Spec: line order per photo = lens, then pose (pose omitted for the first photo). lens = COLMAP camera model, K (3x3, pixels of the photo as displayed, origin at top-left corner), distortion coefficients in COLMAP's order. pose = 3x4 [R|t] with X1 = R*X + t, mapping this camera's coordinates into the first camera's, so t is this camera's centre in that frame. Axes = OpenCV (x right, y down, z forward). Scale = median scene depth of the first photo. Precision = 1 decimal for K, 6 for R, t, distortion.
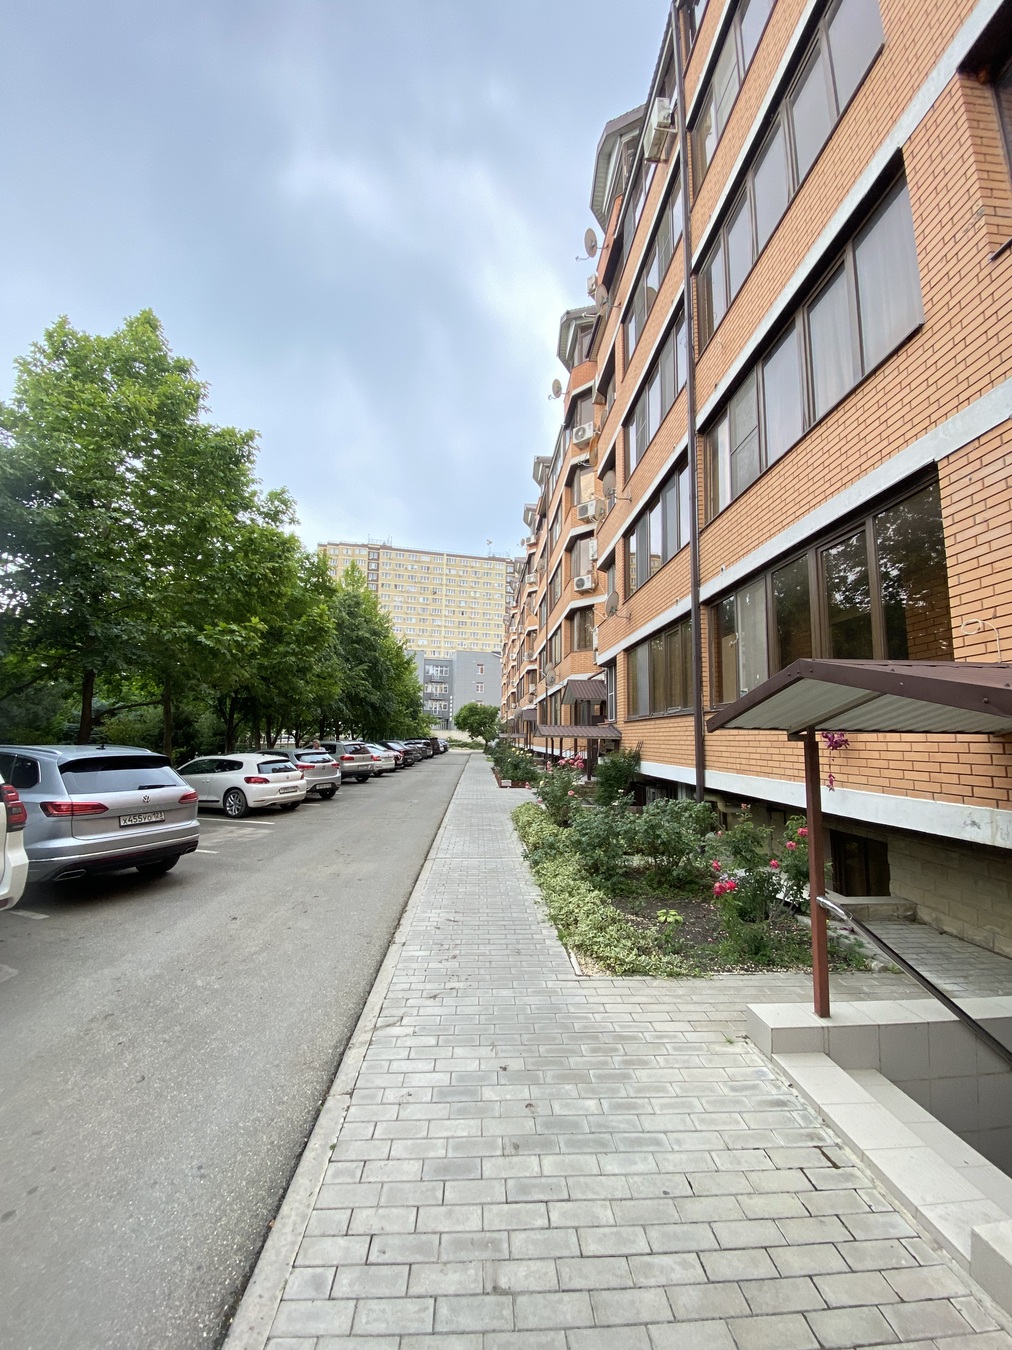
lens RADIAL K [[547.6, 0, 503.1], [0, 547.6, 674.6], [0, 0, 1]] dist [0.019901, -0.019581]
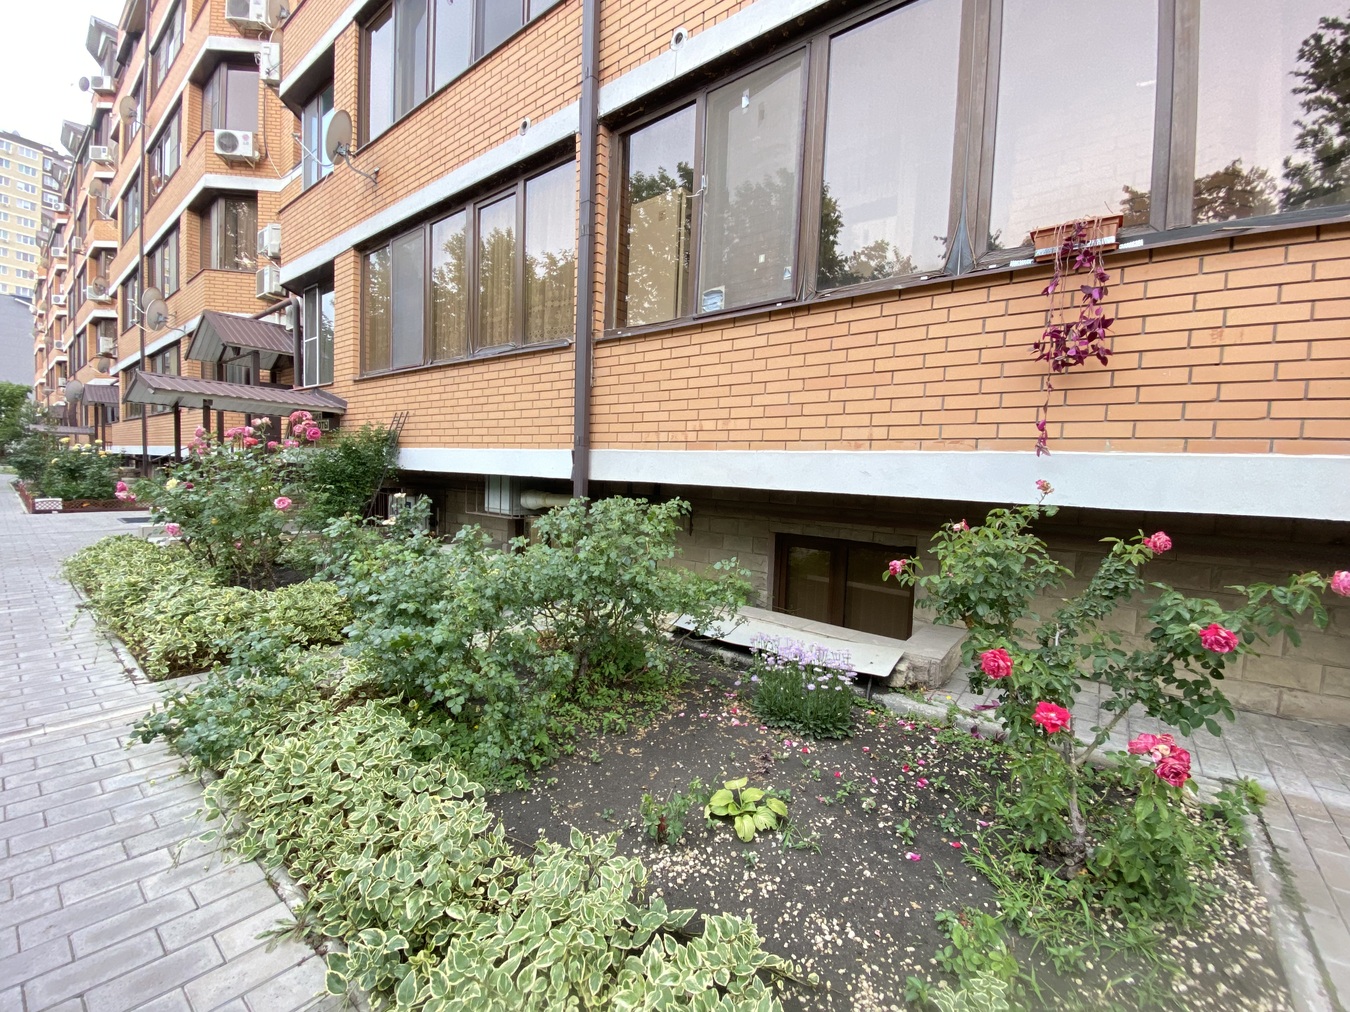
lens RADIAL K [[547.6, 0, 675.1], [0, 547.6, 509.2], [0, 0, 1]] dist [0.019901, -0.019581]
pose [[0.652760, -0.040721, 0.756469, 0.003859], [-0.115955, 0.981417, 0.152888, 0.057864], [-0.748638, -0.187516, 0.635908, 0.241396]]
